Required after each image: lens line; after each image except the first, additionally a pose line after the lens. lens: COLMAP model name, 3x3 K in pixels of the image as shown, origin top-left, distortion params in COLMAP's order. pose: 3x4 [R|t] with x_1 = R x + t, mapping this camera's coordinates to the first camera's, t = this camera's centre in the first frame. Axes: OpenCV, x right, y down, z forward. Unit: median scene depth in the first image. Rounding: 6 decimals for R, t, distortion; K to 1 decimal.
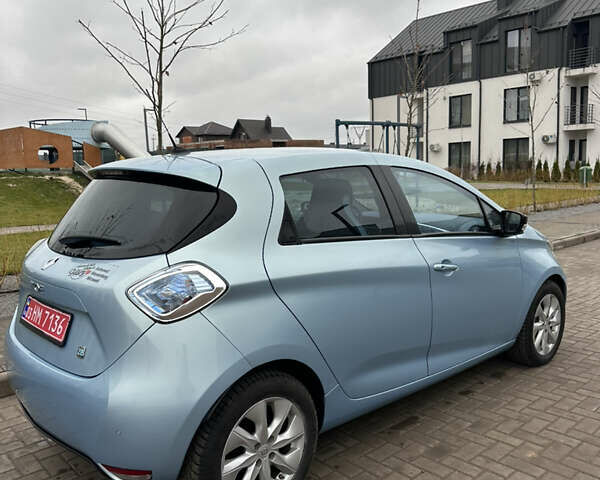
lens RADIAL K [[561.5, 0, 300.0], [0, 561.5, 240.0], [0, 0, 1]] dist [0.011360, -0.005027]
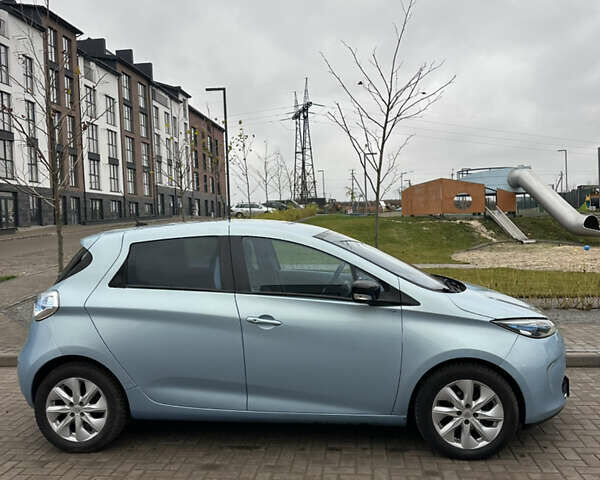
lens RADIAL K [[551.4, 0, 300.0], [0, 551.4, 240.0], [0, 0, 1]] dist [0.155911, -0.308593]
pose [[0.660810, 0.030778, -0.749922, 1.104471], [-0.082712, 0.996060, -0.032003, -0.087393], [0.745982, 0.083175, 0.660752, 0.239571]]
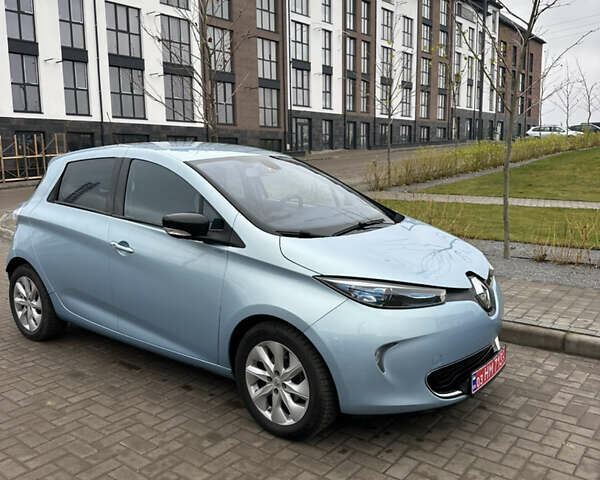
lens RADIAL K [[551.4, 0, 300.0], [0, 551.4, 240.0], [0, 0, 1]] dist [0.155911, -0.308593]
pose [[0.165744, 0.175173, -0.970486, 1.341902], [-0.118786, 0.980479, 0.156690, -0.179928], [0.978989, 0.089310, 0.183317, 1.061804]]
